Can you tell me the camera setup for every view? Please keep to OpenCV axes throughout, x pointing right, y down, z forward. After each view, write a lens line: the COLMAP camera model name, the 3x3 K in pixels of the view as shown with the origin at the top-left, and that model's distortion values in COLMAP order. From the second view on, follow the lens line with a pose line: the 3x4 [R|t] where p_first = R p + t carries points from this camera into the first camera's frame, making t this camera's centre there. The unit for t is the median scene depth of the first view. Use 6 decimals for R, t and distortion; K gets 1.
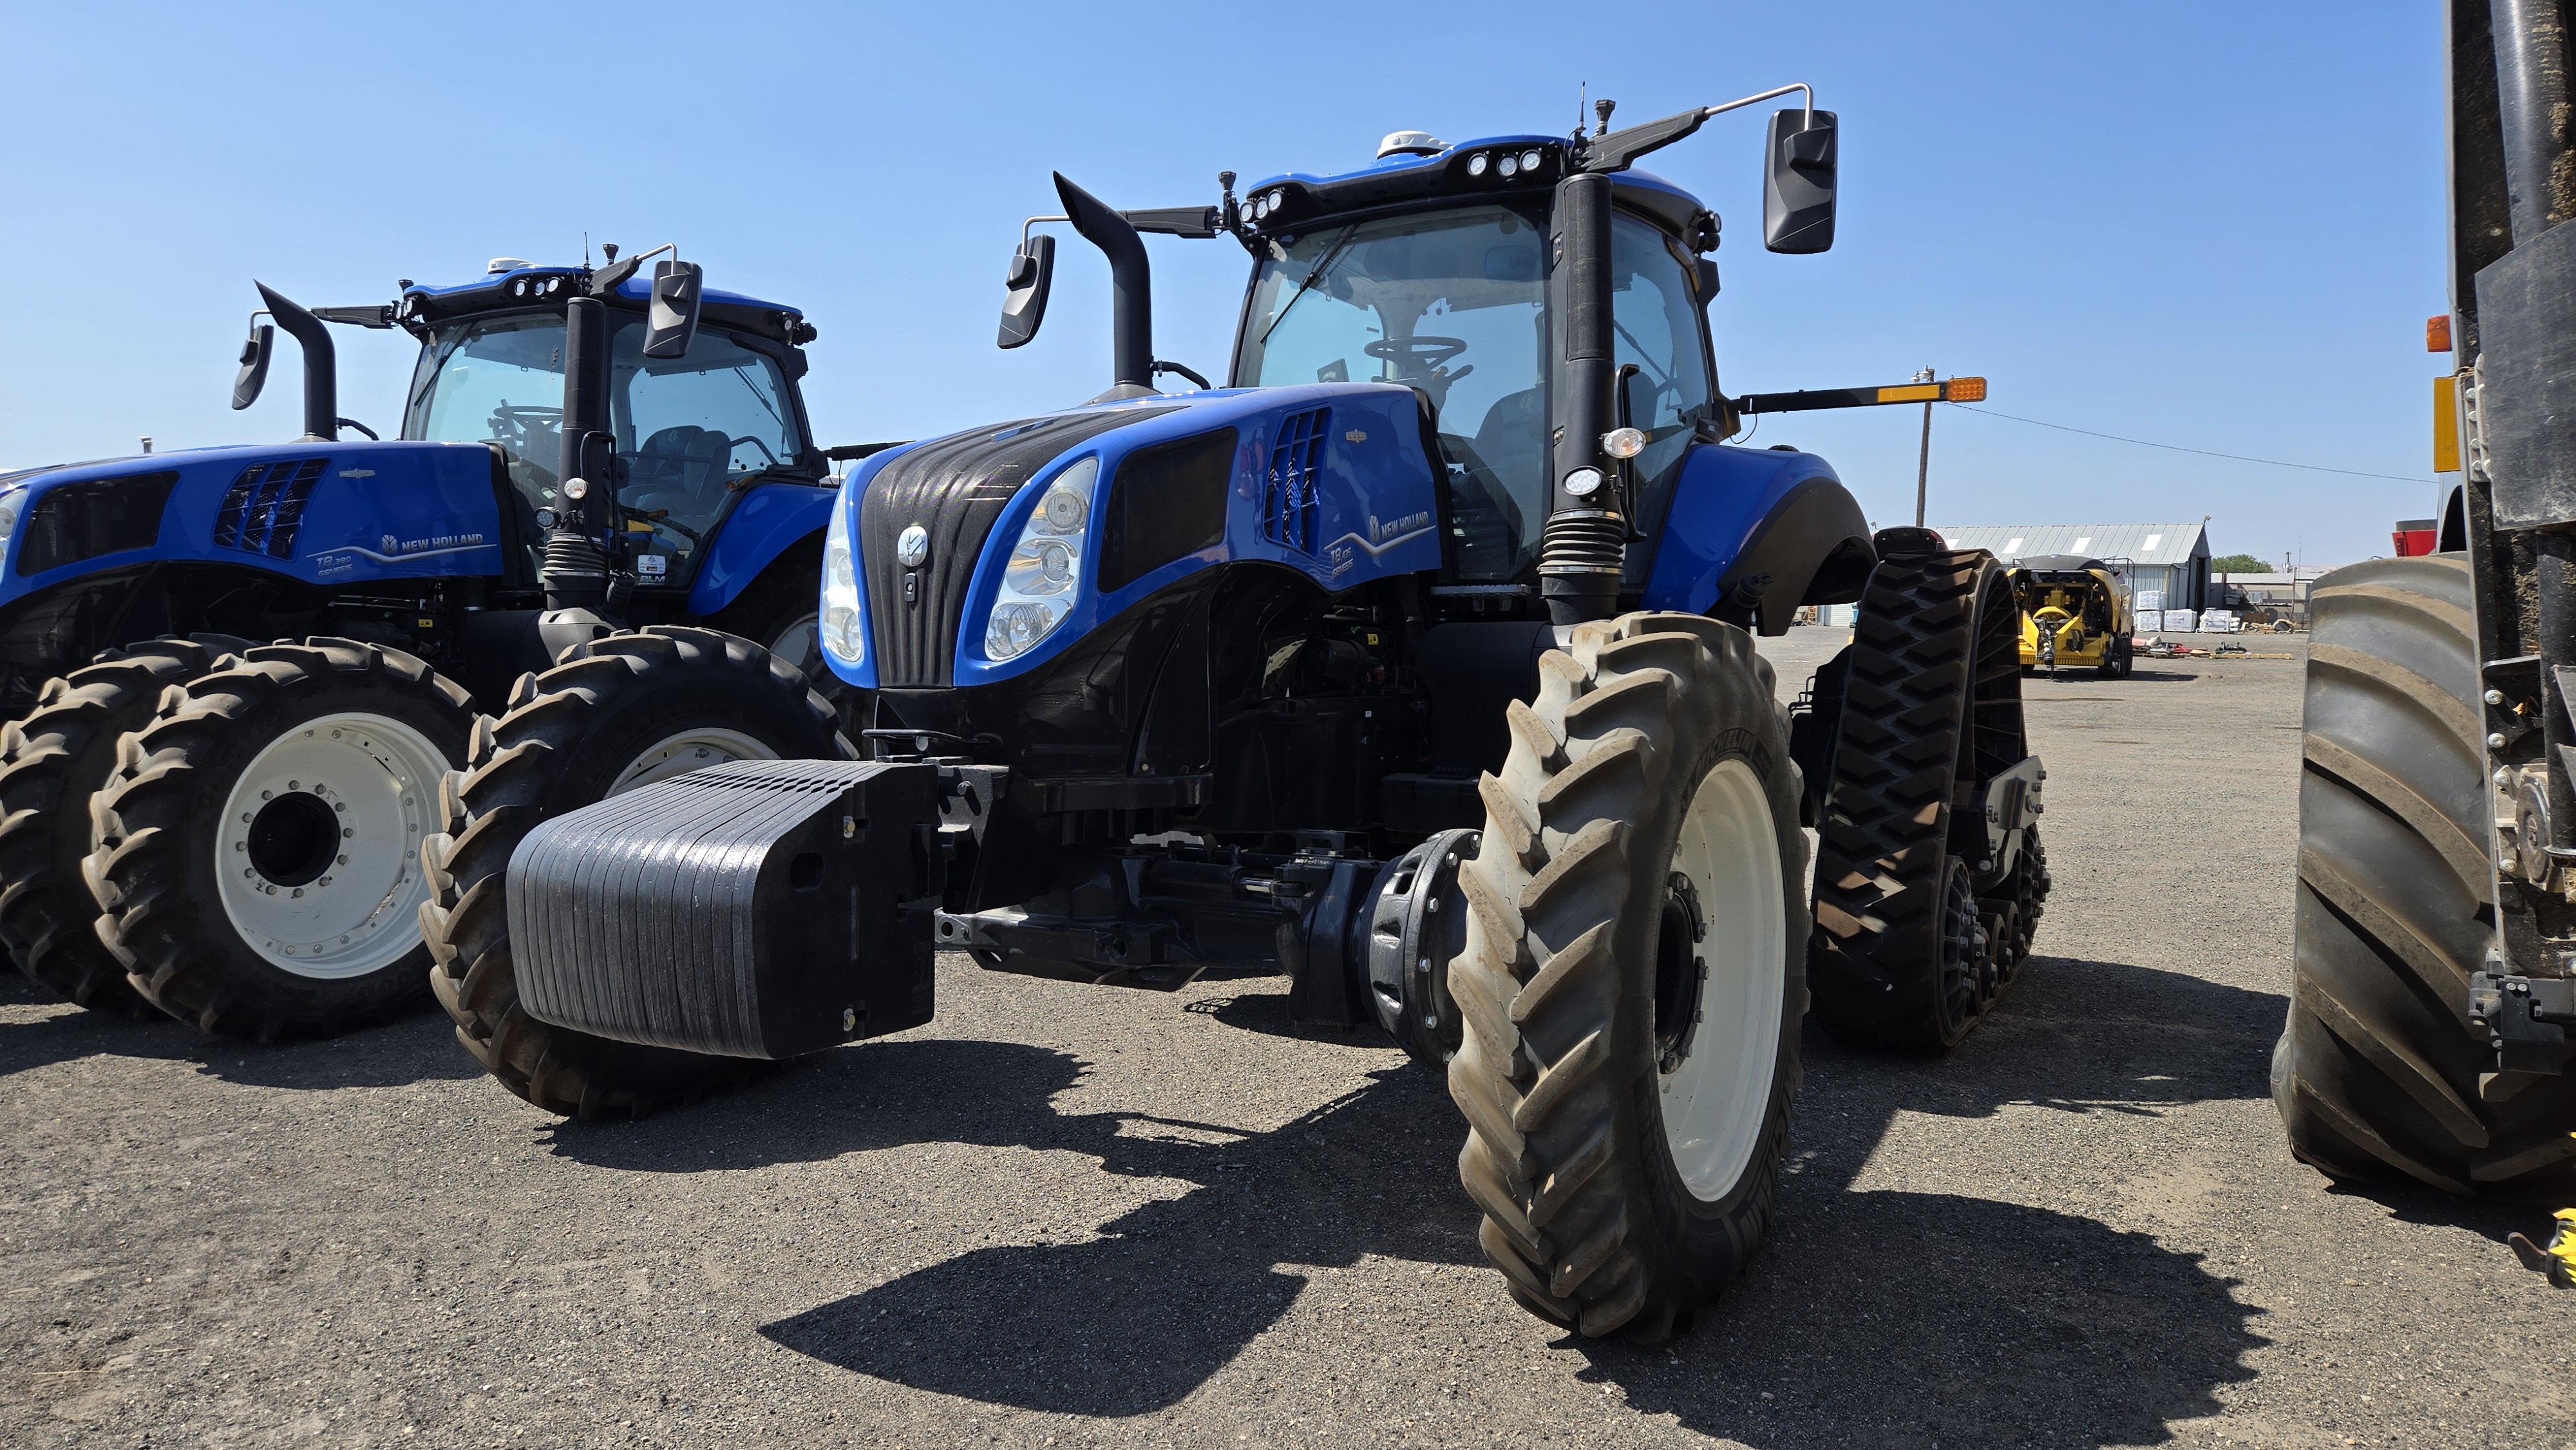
lens RADIAL K [[1690.9, 0, 1224.4], [0, 1690.9, 746.0], [0, 0, 1]] dist [0.072388, -0.060813]
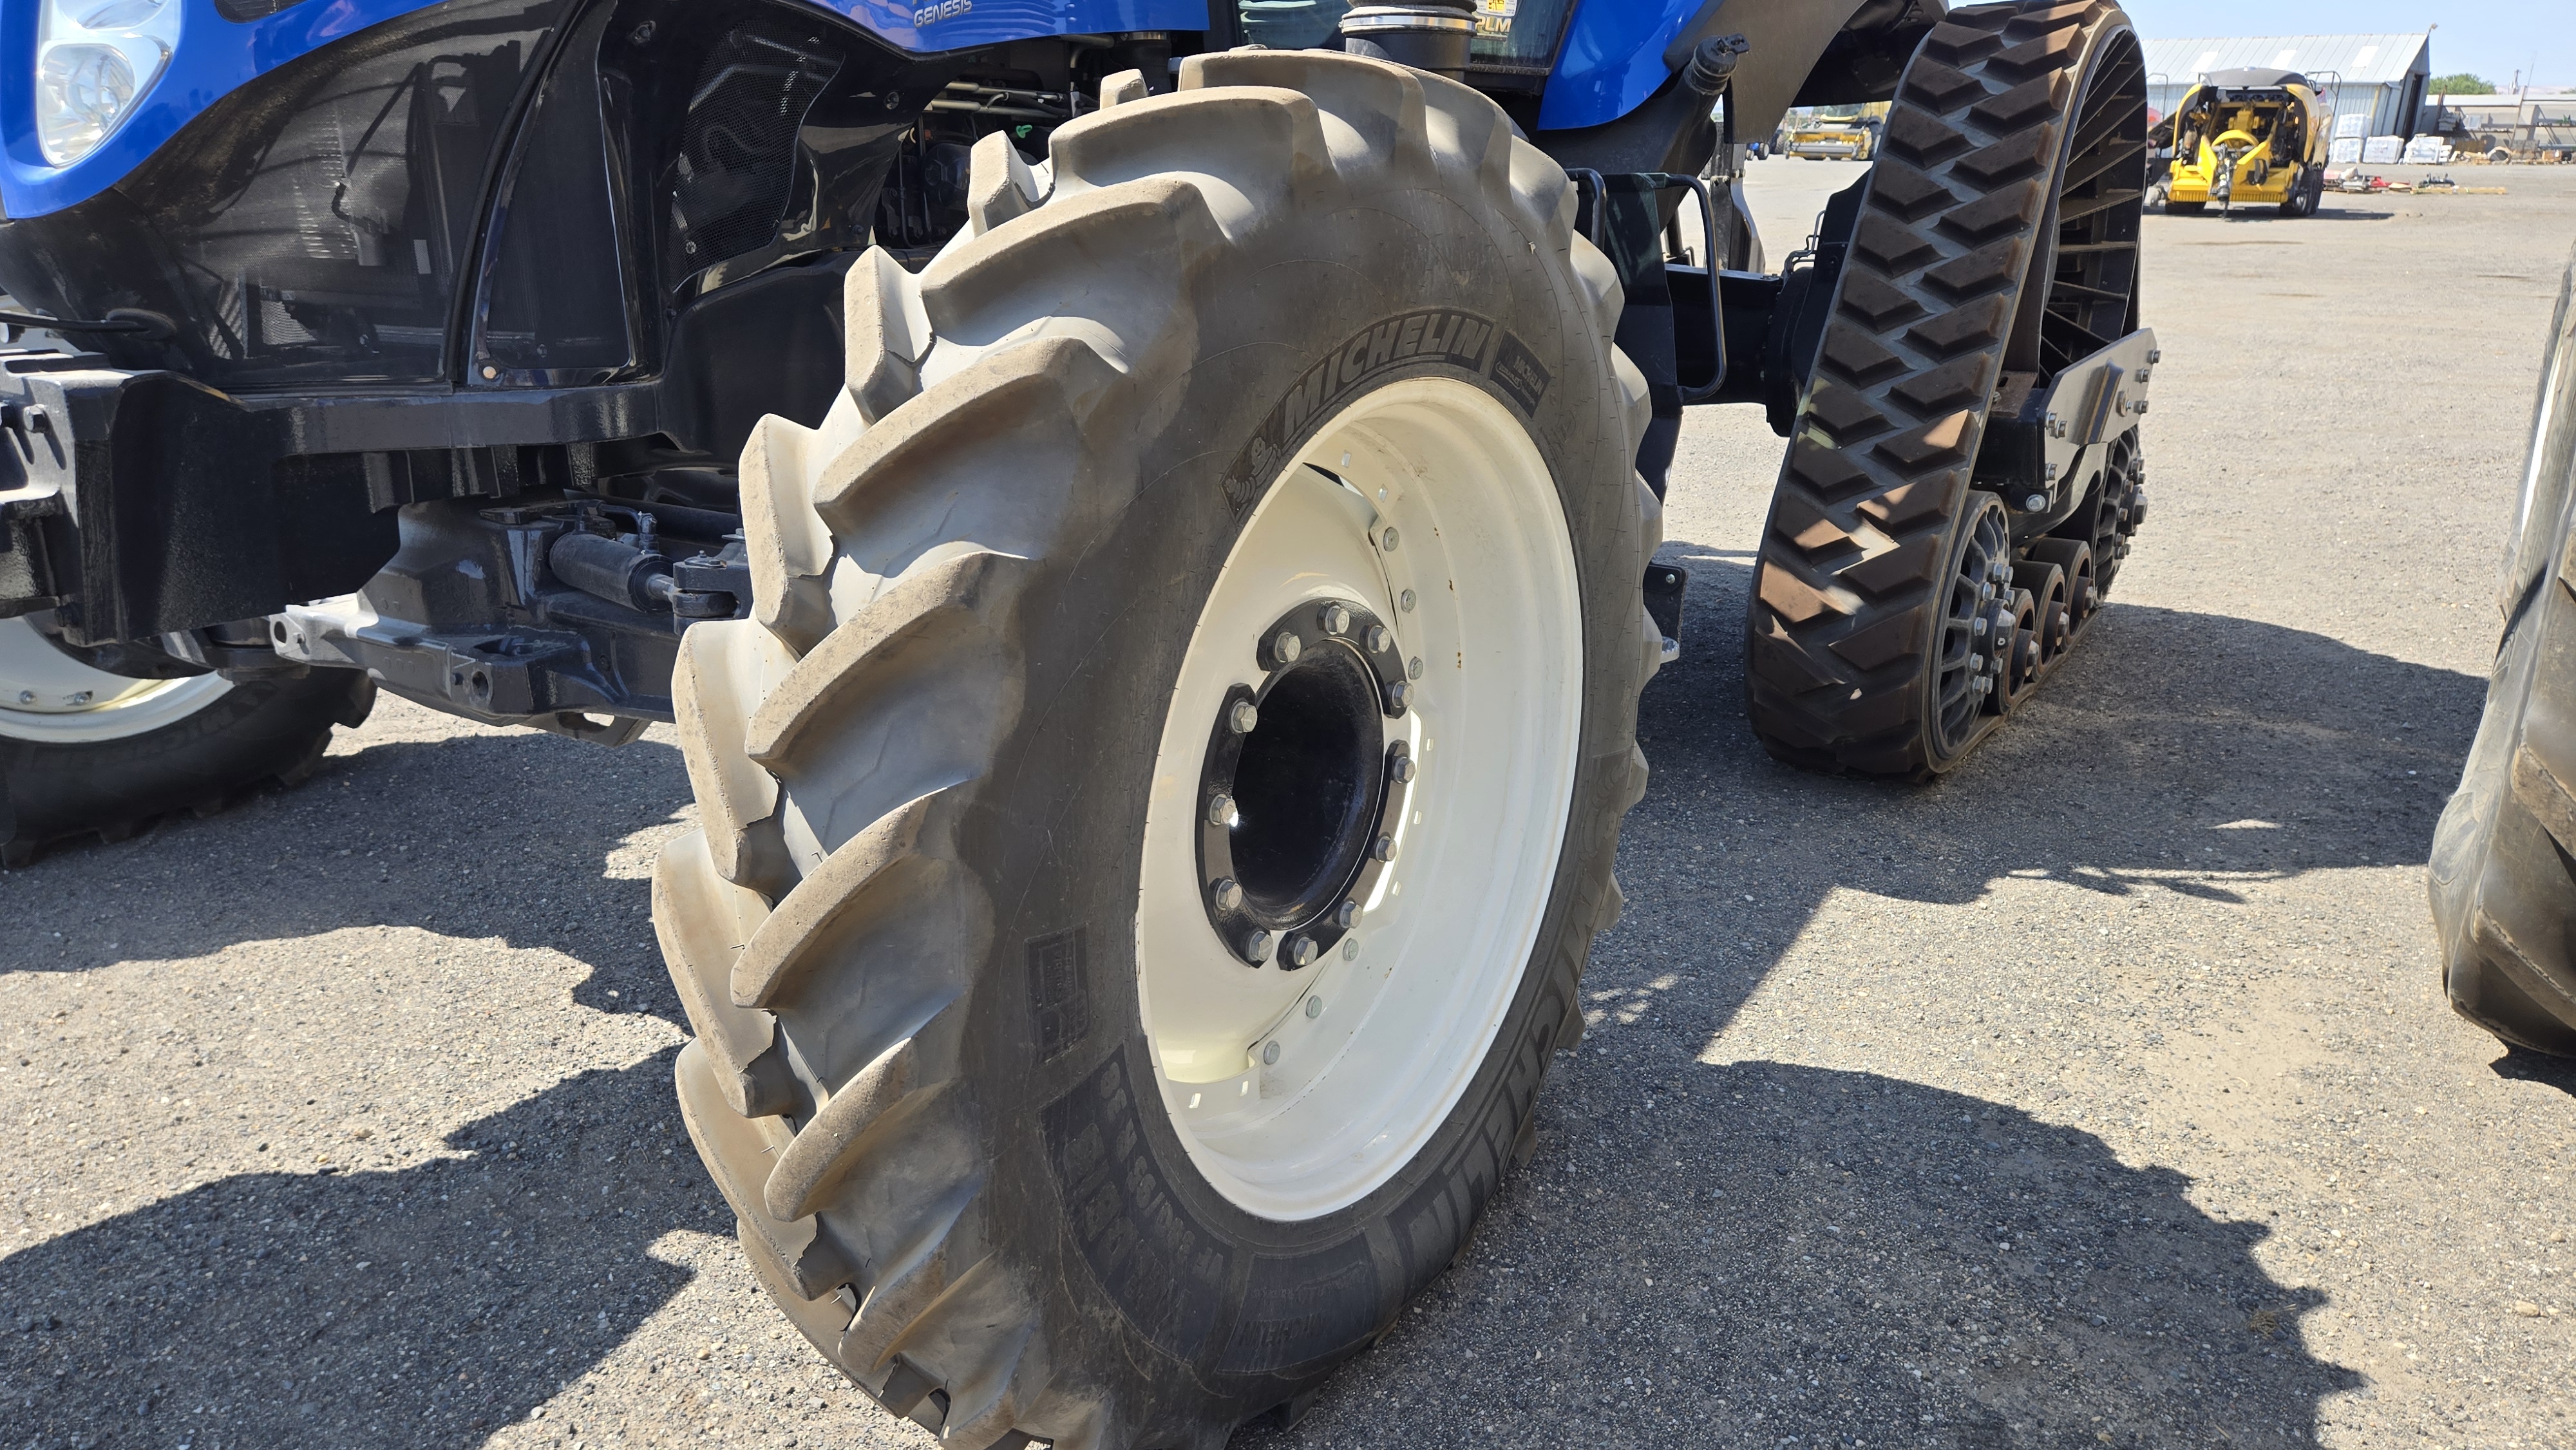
lens RADIAL K [[1690.9, 0, 1222.2], [0, 1690.9, 745.4], [0, 0, 1]] dist [0.072388, -0.060813]
pose [[0.998204, 0.014186, -0.058202, 0.177559], [0.000955, 0.967667, 0.252231, -0.008363], [0.059898, -0.251833, 0.965915, 0.328709]]
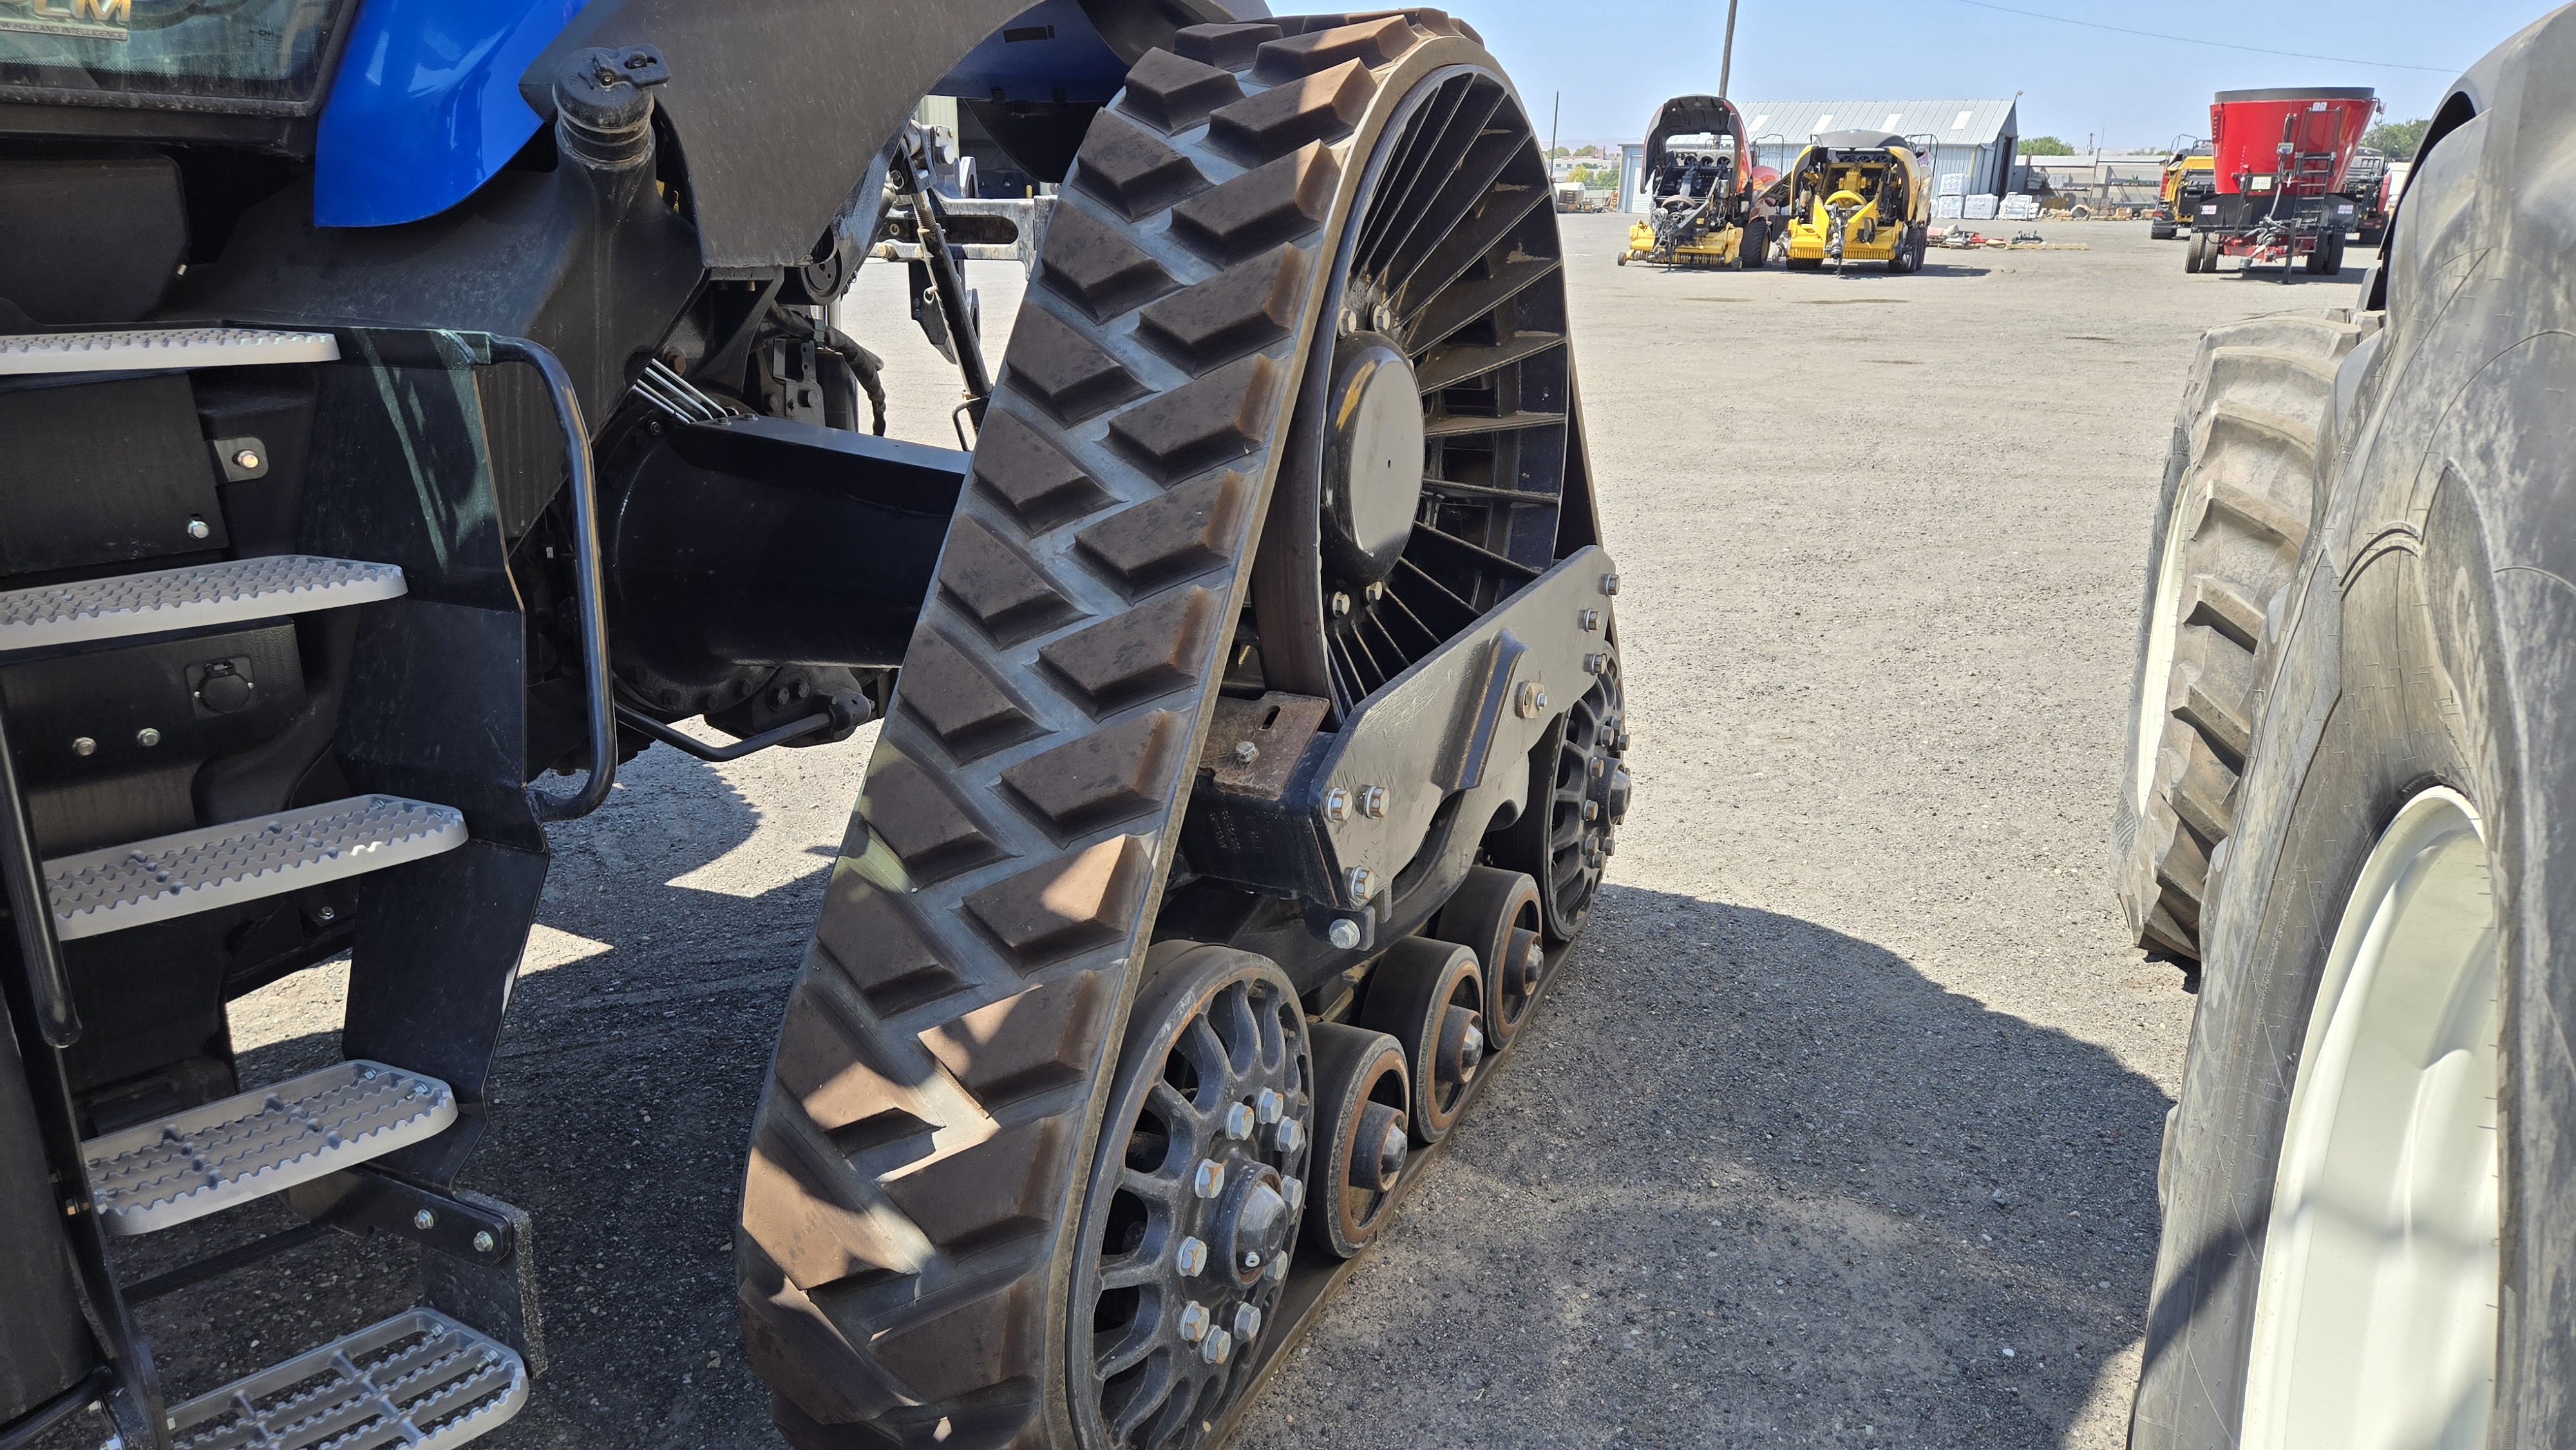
lens RADIAL K [[1690.9, 0, 1221.6], [0, 1690.9, 733.2], [0, 0, 1]] dist [0.072388, -0.060813]
pose [[0.994380, -0.024420, 0.103012, 0.406231], [0.000468, 0.974038, 0.226385, -0.055809], [-0.105865, -0.225064, 0.968576, 0.706939]]
